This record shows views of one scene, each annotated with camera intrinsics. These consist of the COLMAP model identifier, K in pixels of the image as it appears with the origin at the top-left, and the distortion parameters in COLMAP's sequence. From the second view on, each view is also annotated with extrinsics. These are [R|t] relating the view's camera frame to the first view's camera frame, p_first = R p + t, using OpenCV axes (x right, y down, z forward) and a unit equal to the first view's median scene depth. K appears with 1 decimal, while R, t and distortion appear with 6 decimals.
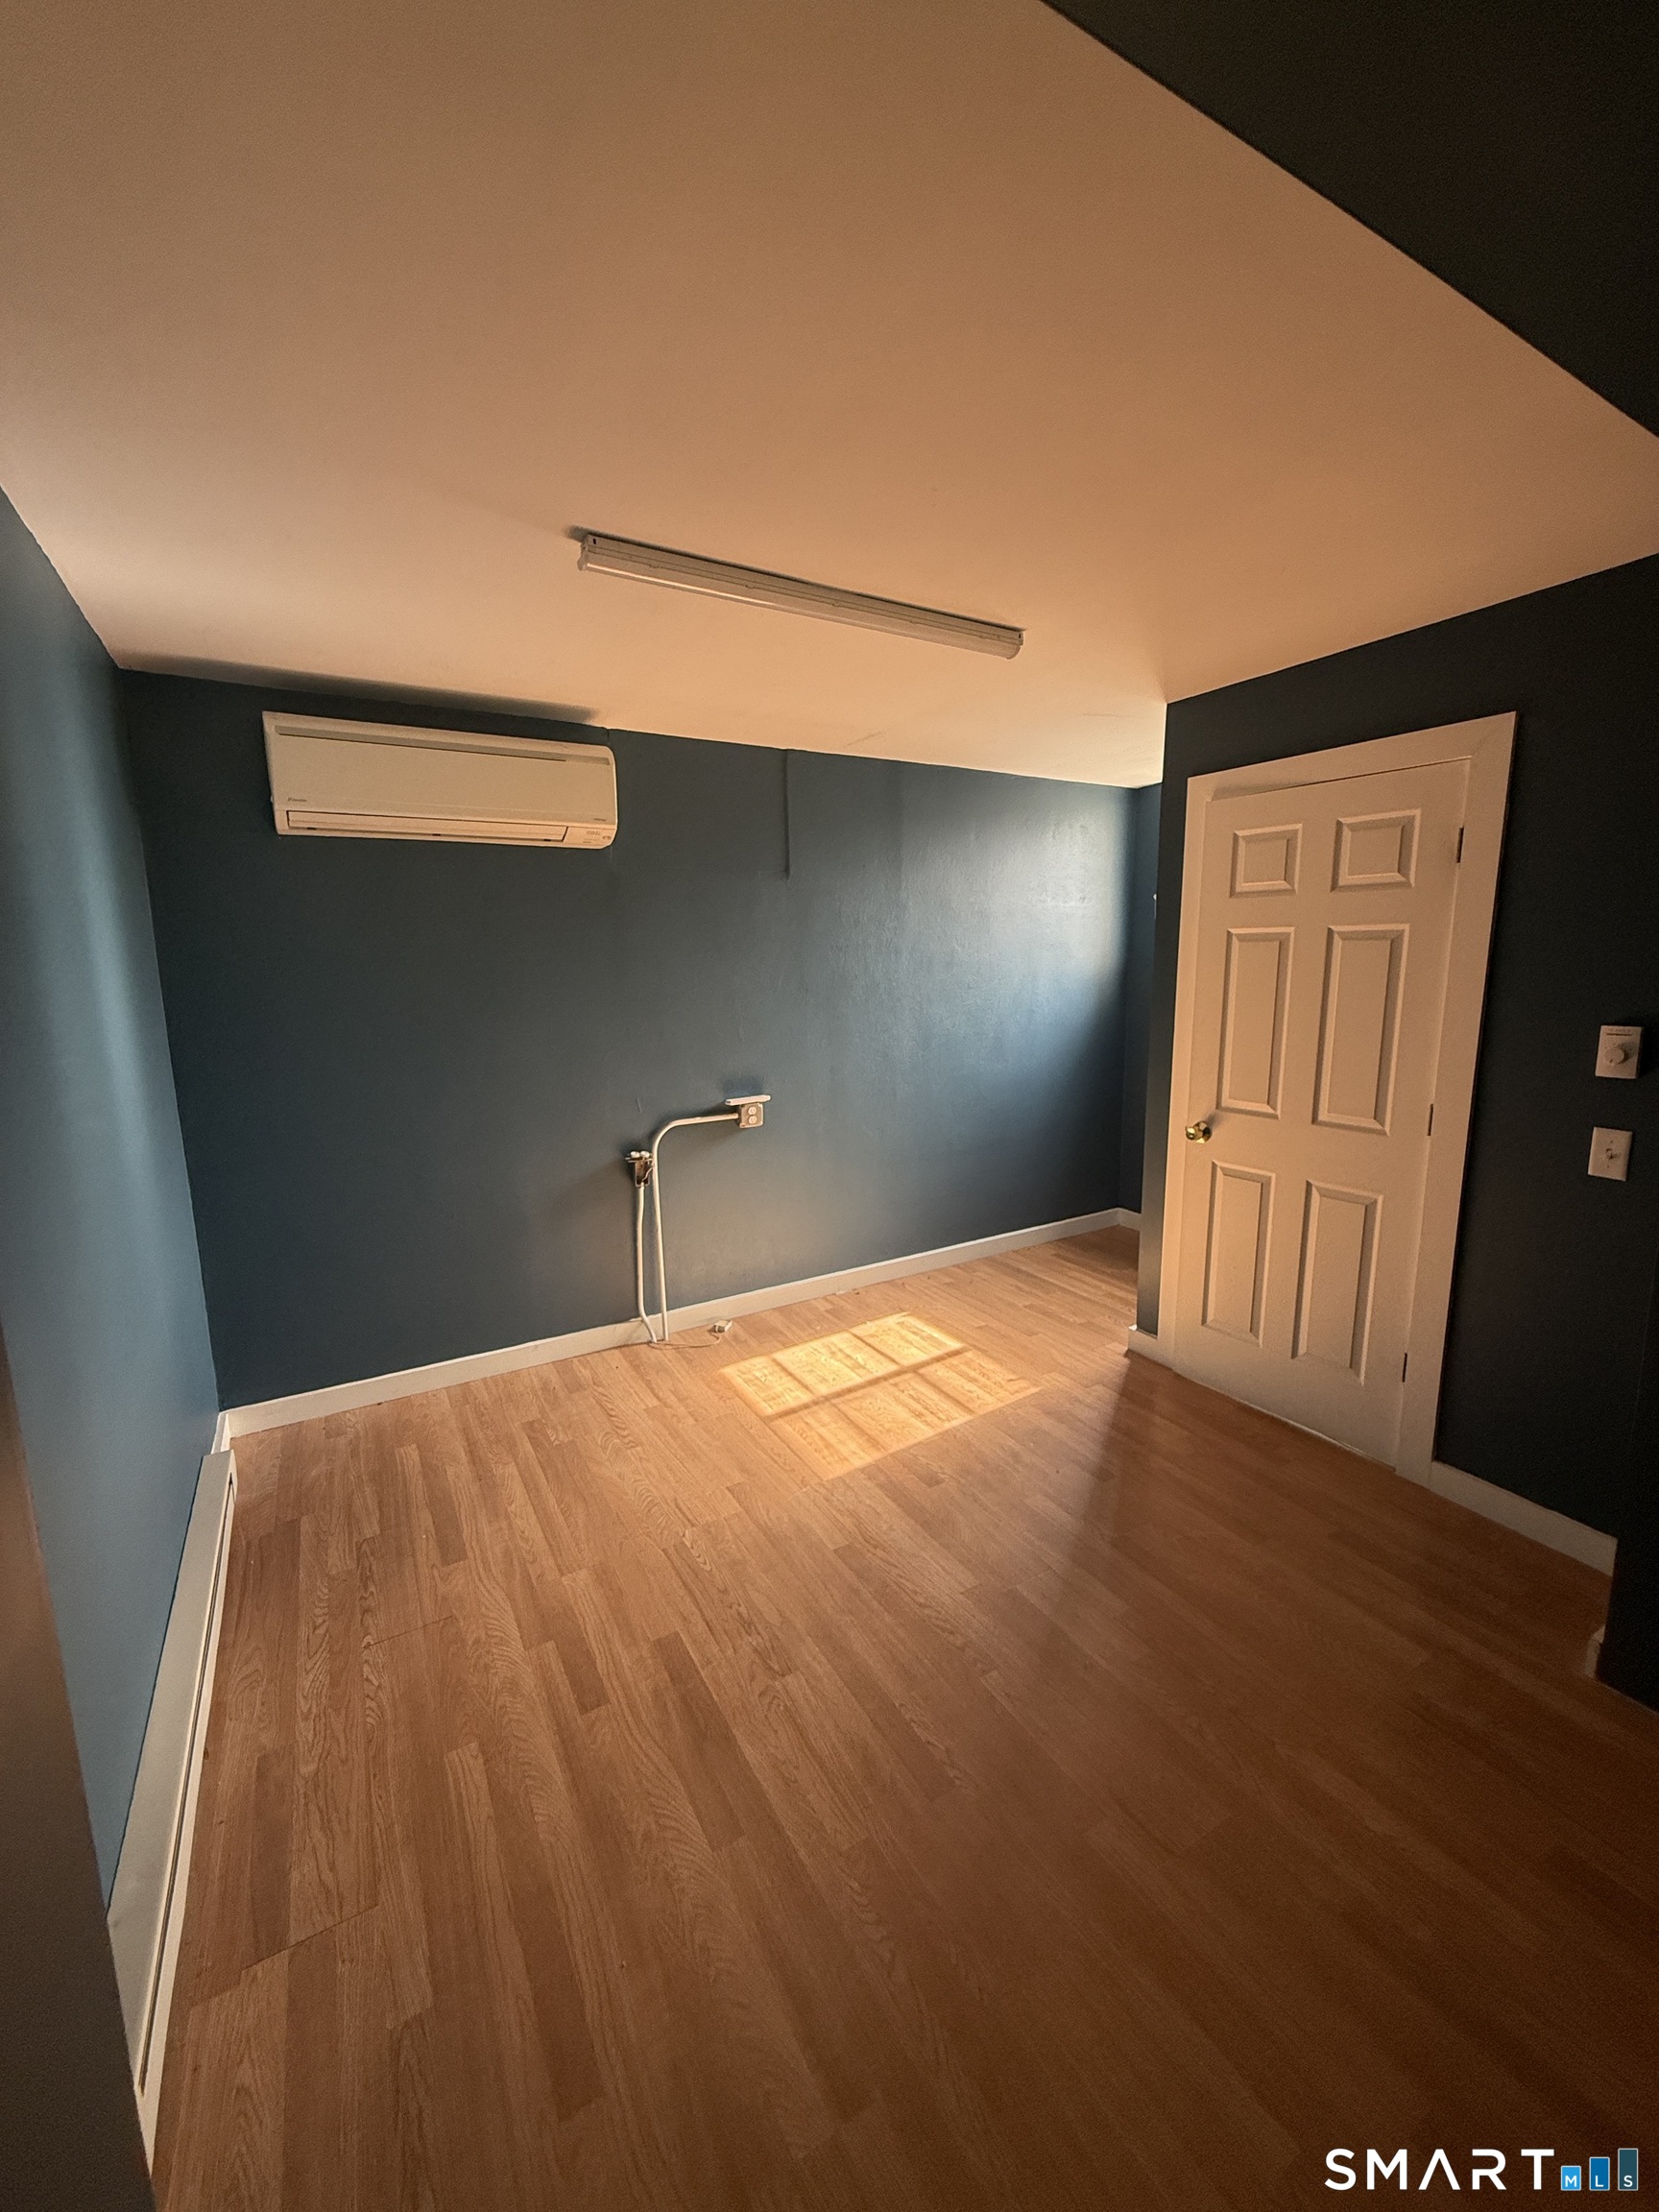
lens RADIAL K [[874.1, 0, 829.5], [0, 874.1, 1106.0], [0, 0, 1]] dist [0.000627, 0.000038]
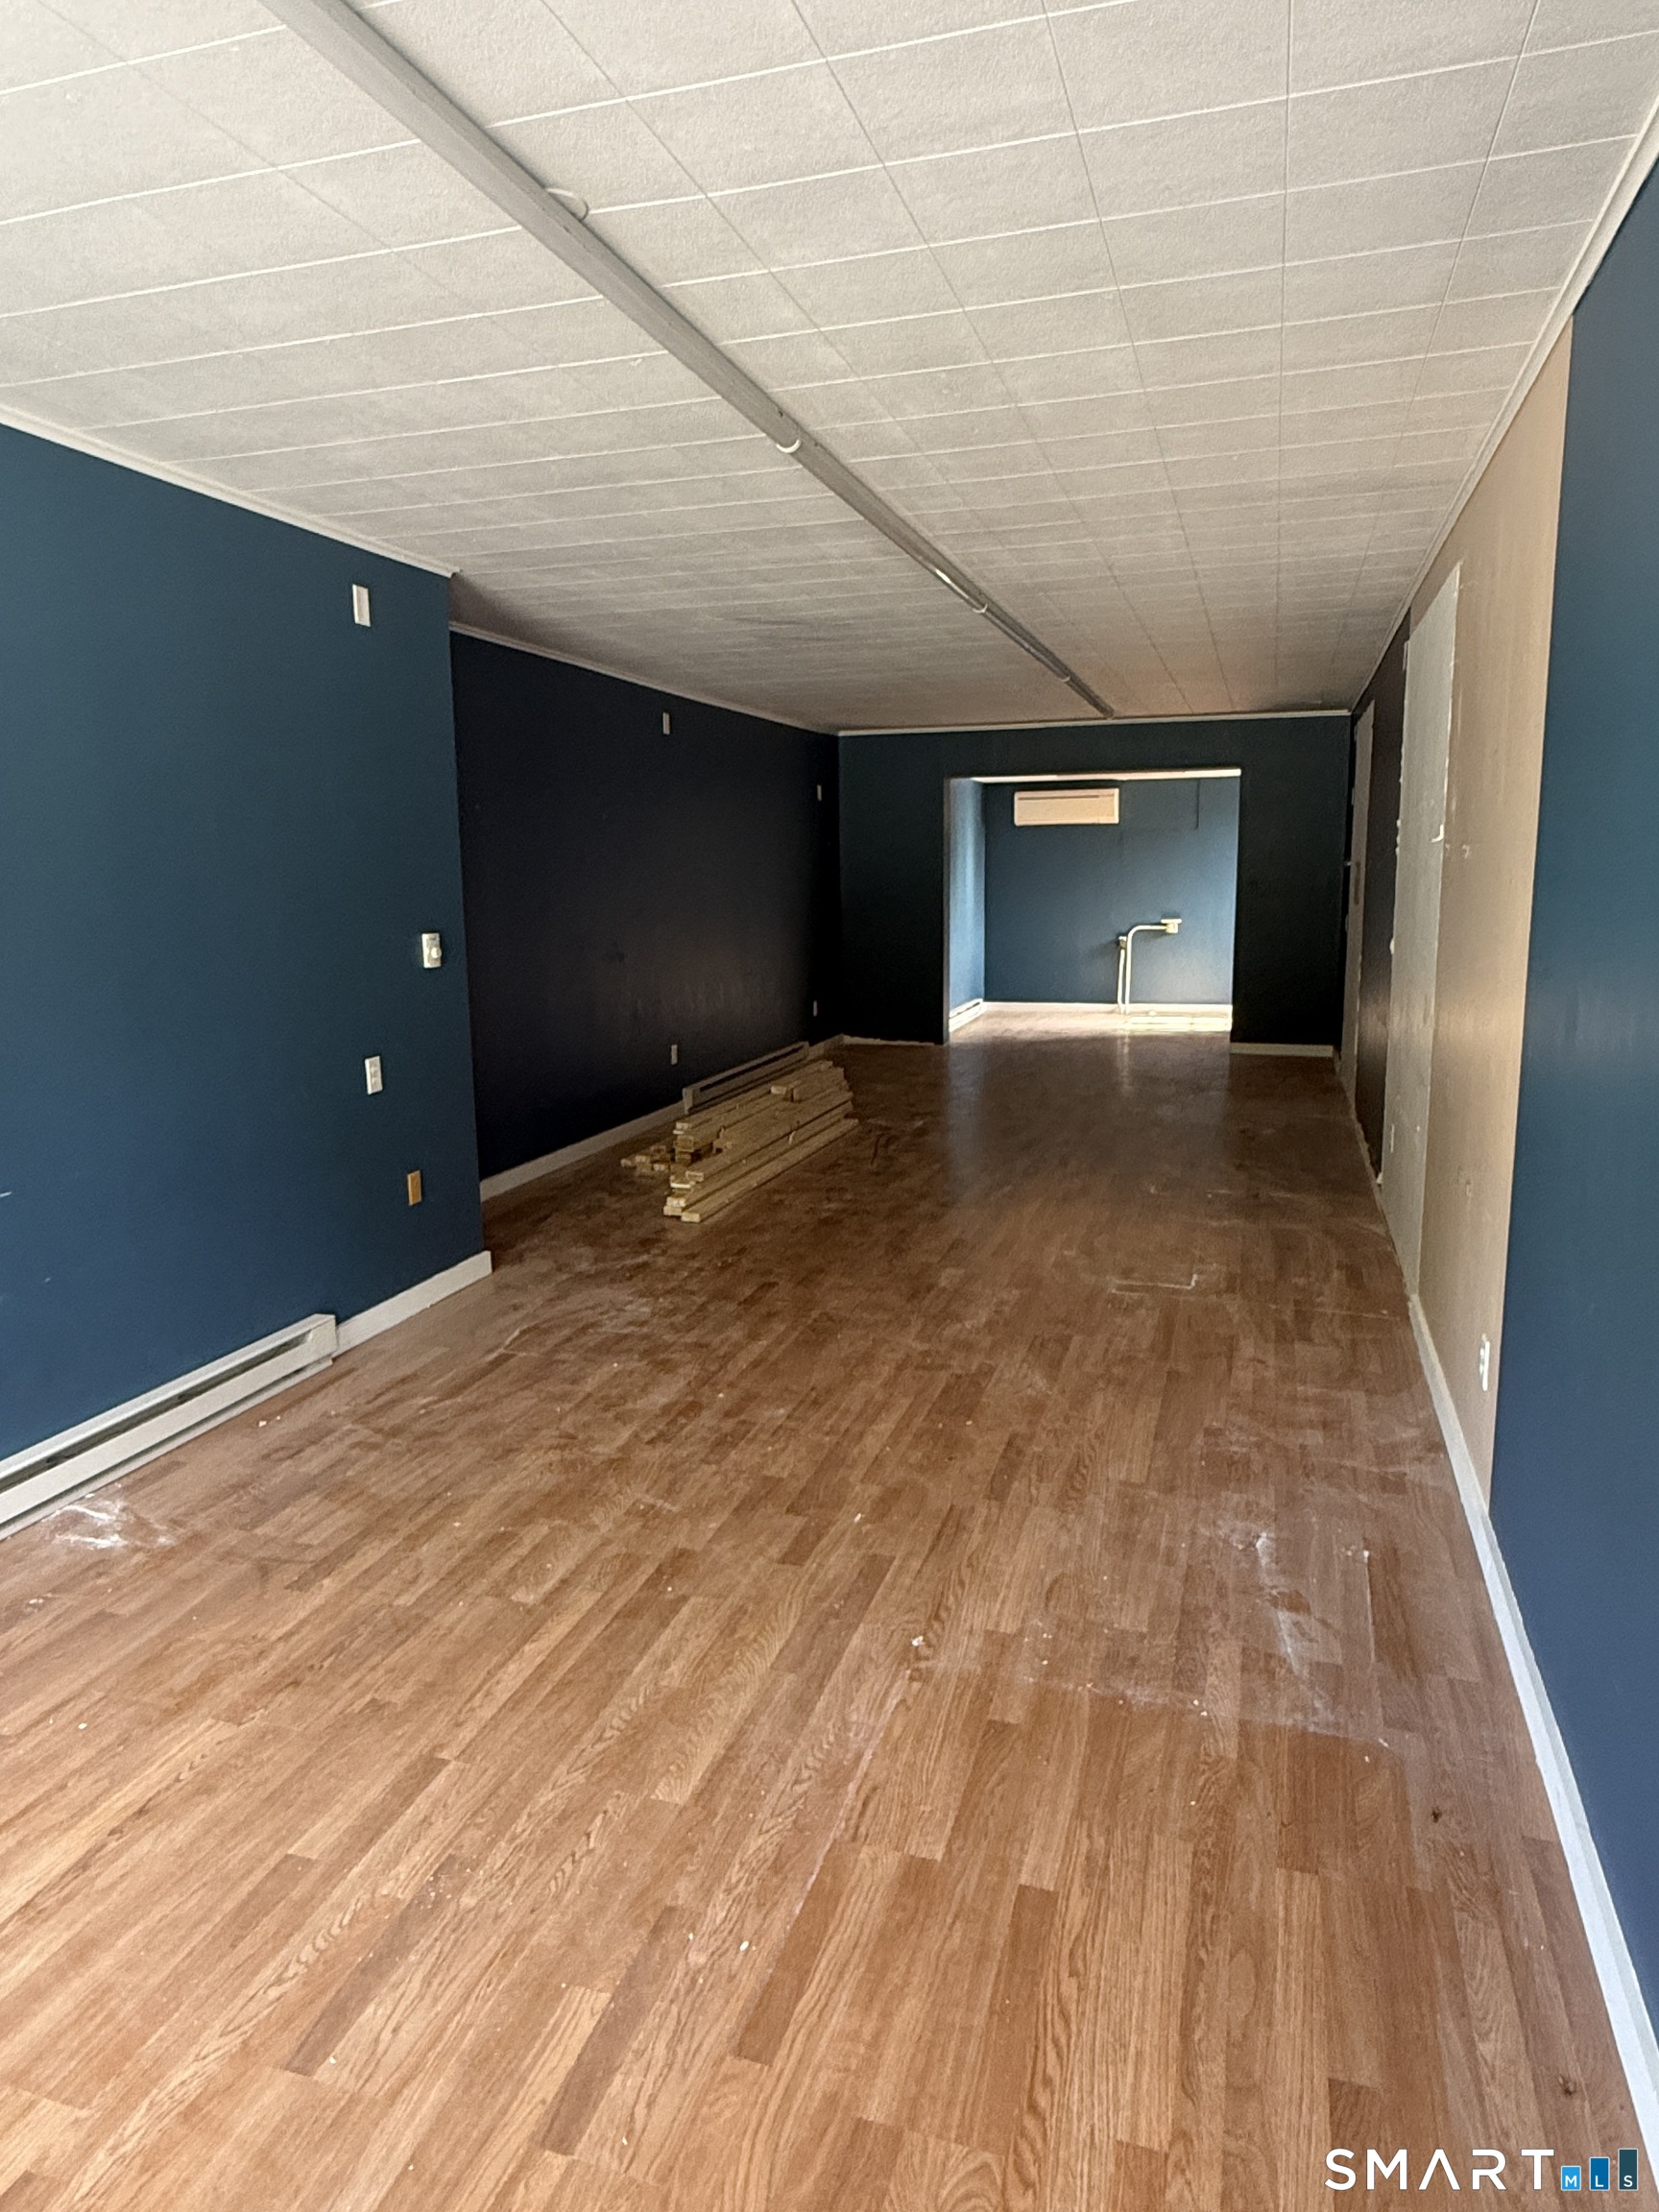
lens RADIAL K [[1363.1, 0, 829.5], [0, 1363.1, 1106.0], [0, 0, 1]] dist [-0.003377, -0.000254]
pose [[0.668528, 0.132244, -0.731835, 2.234222], [-0.131492, 0.989578, 0.058702, 0.426710], [0.731970, 0.056987, 0.678949, -2.362629]]
